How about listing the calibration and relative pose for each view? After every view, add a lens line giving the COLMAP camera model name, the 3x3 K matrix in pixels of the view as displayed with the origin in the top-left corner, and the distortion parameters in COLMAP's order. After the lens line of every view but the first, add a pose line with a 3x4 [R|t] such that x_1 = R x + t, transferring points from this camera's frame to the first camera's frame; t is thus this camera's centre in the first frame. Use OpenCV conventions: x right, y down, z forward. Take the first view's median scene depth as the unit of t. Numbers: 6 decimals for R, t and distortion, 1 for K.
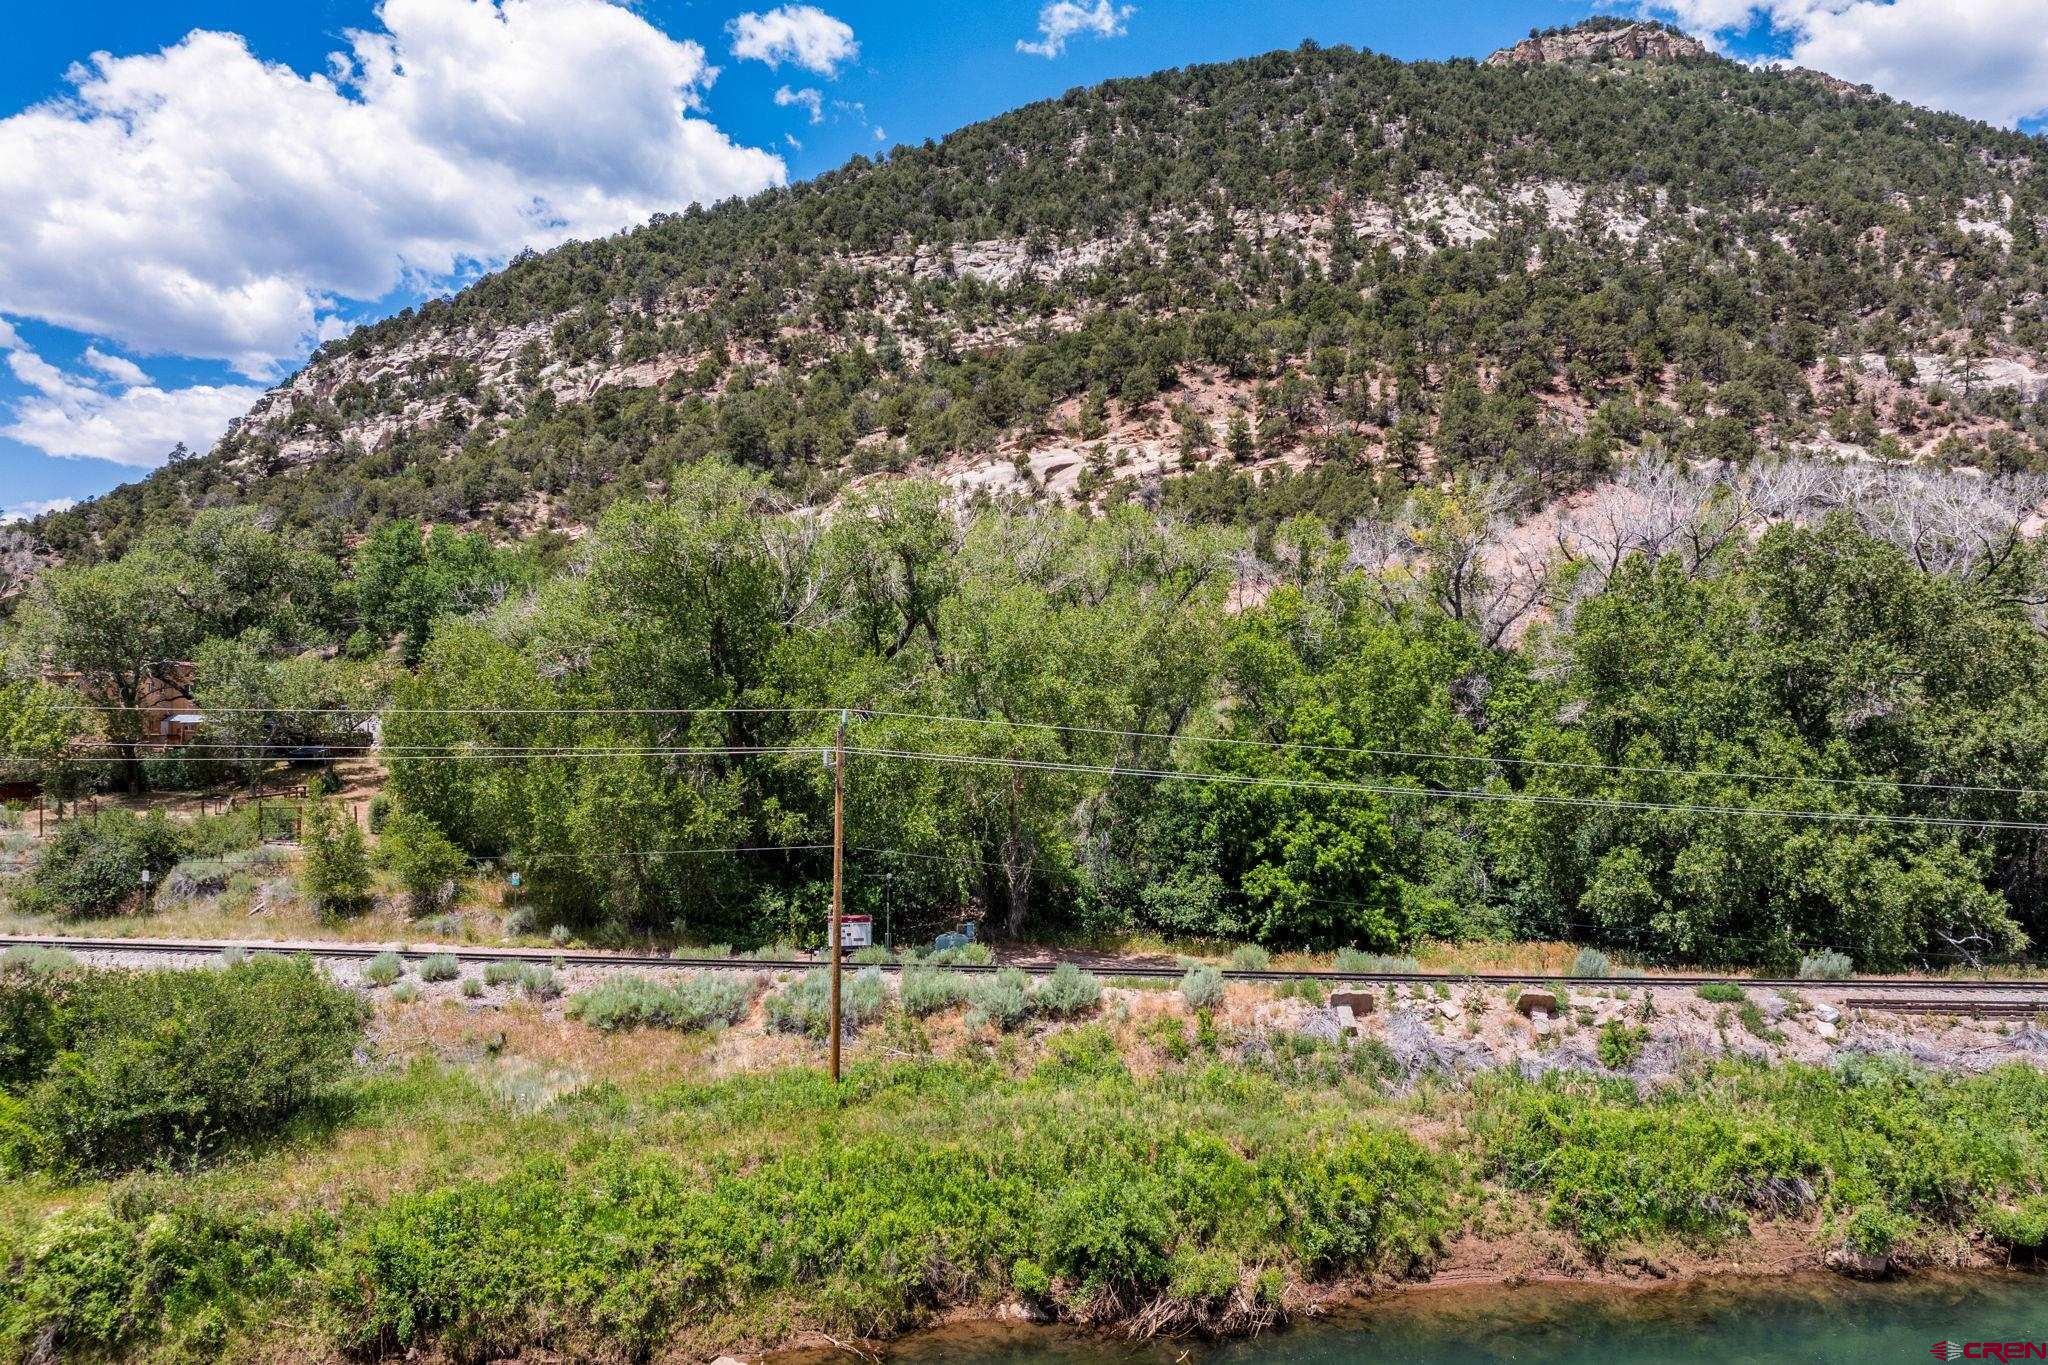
lens RADIAL K [[1446.4, 0, 1024.0], [0, 1446.4, 682.5], [0, 0, 1]] dist [-0.062003, 0.036024]
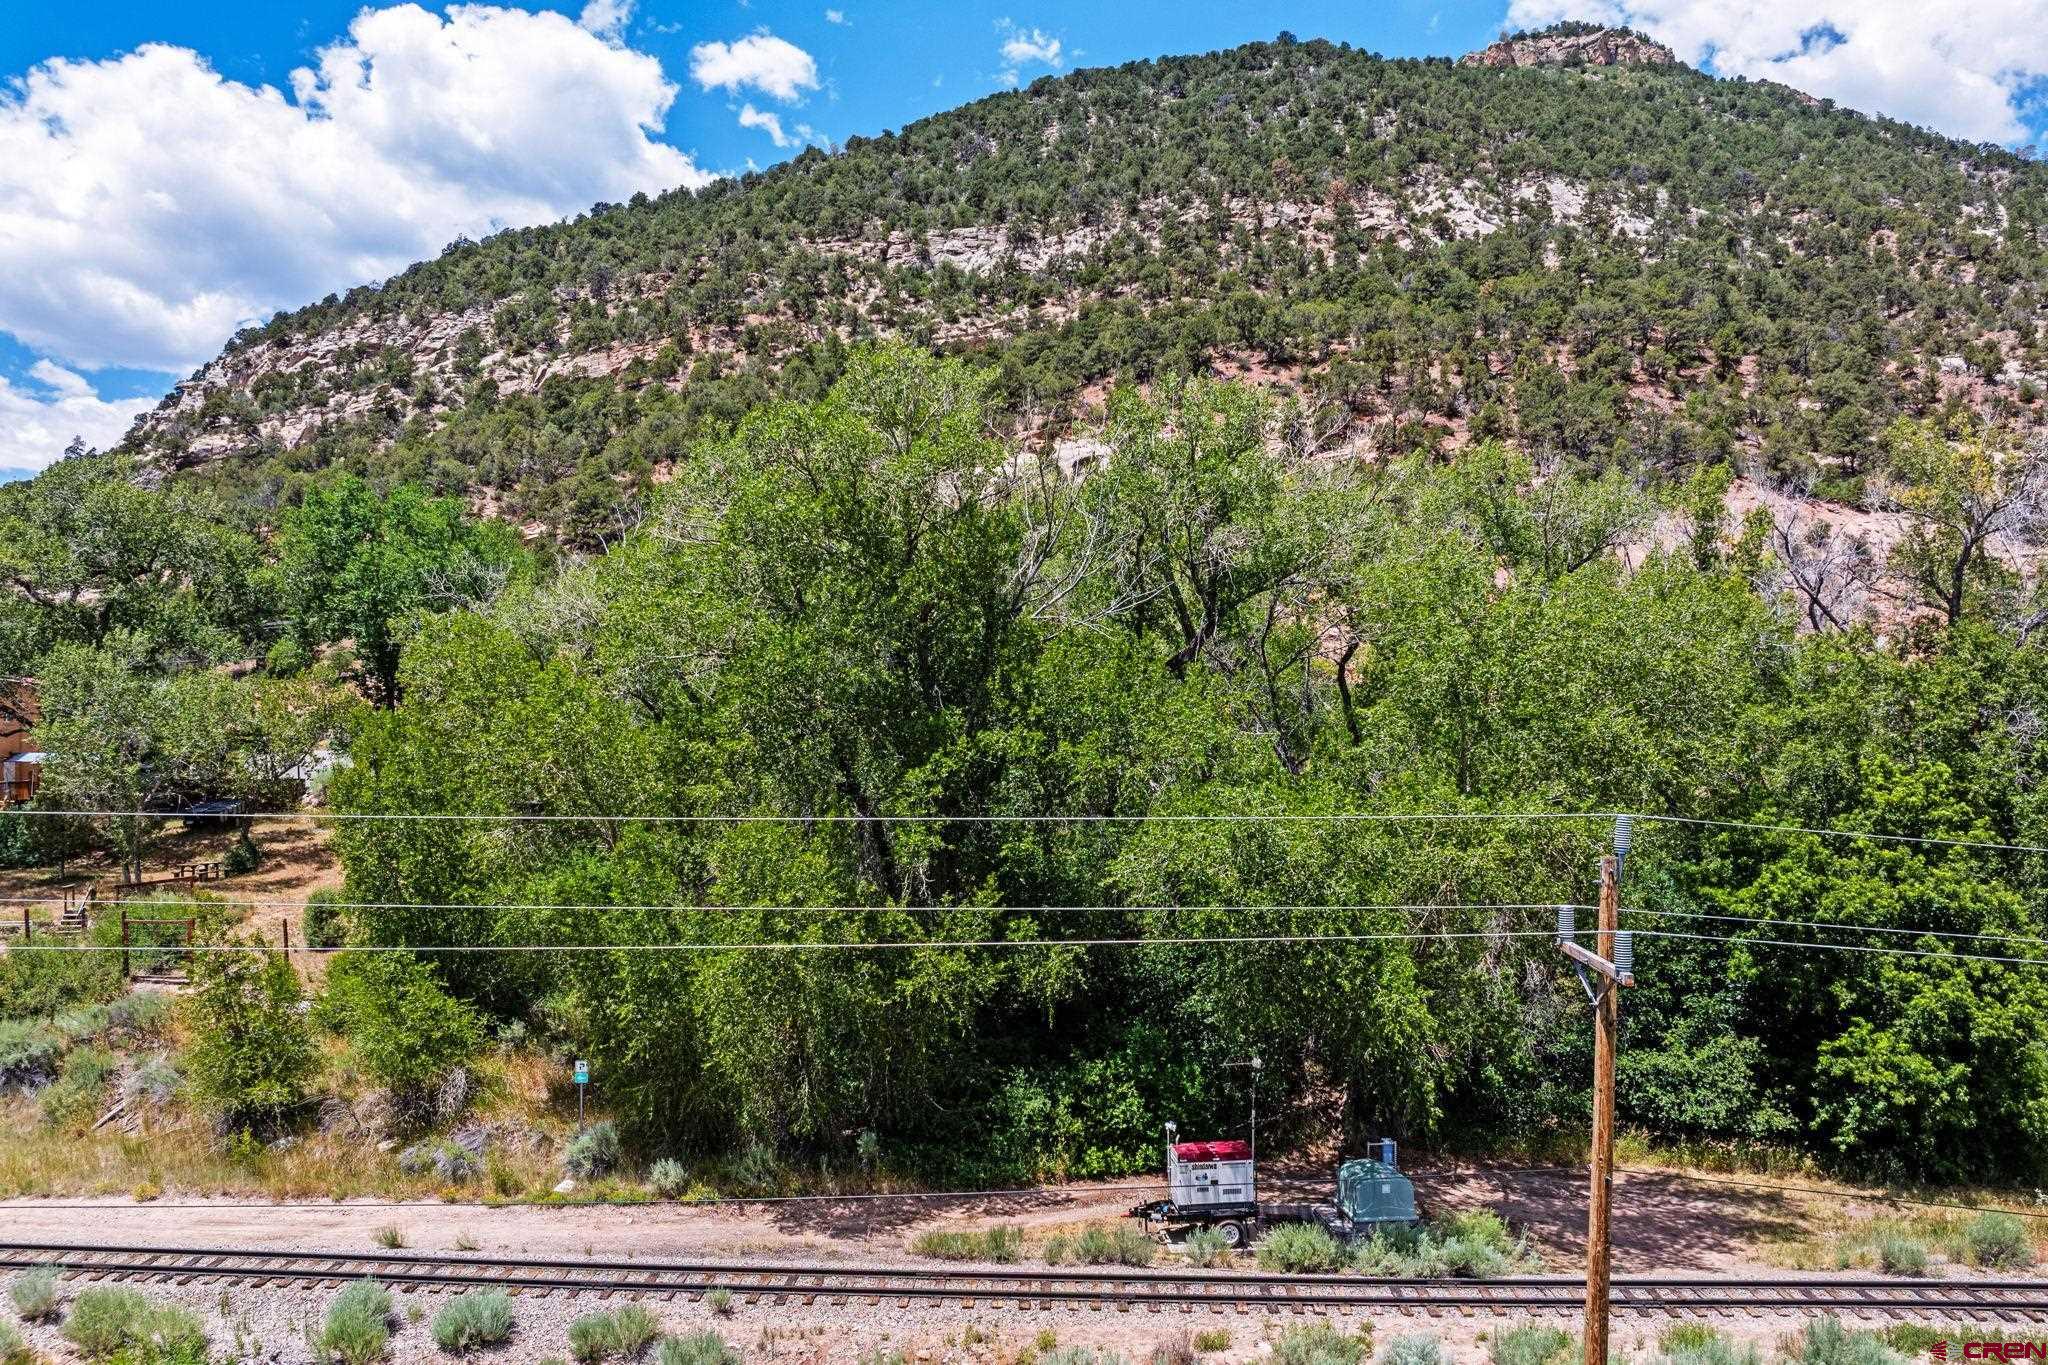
lens RADIAL K [[1451.4, 0, 1023.2], [0, 1451.4, 716.4], [0, 0, 1]] dist [-0.069235, 0.047900]
pose [[0.998994, 0.001104, 0.044829, -0.030852], [-0.001635, 0.999929, 0.011800, -0.001260], [-0.044813, -0.011861, 0.998925, 0.064559]]
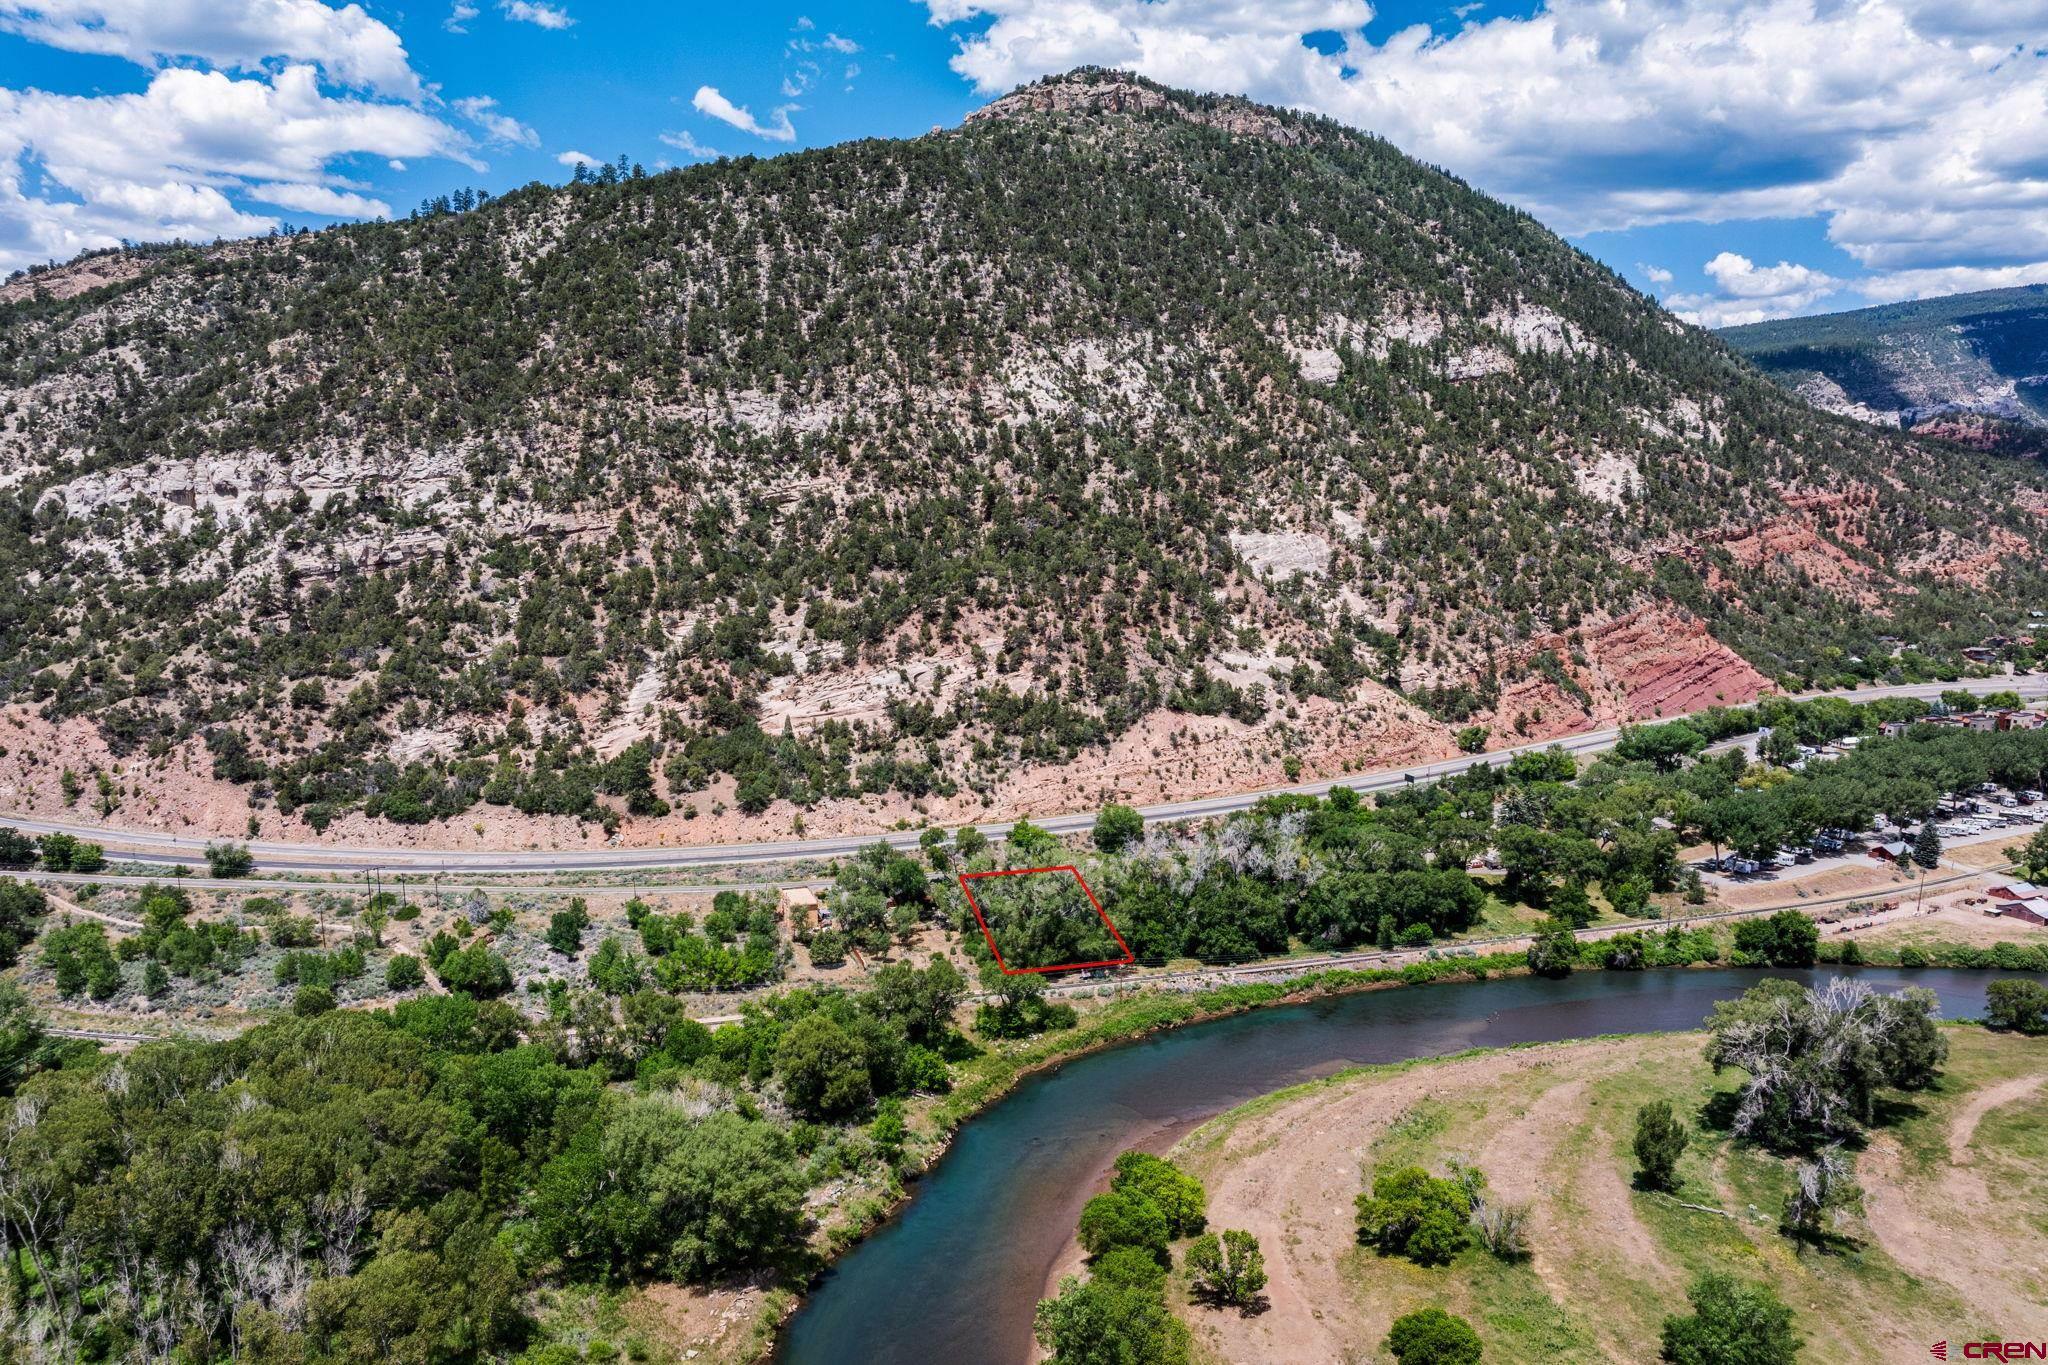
lens RADIAL K [[1446.4, 0, 1024.0], [0, 1446.4, 682.5], [0, 0, 1]] dist [-0.062003, 0.036024]
pose [[0.929964, -0.053360, 0.363758, -0.344776], [-0.010021, 0.985365, 0.170165, -0.283103], [-0.367514, -0.161893, 0.915819, -0.581730]]
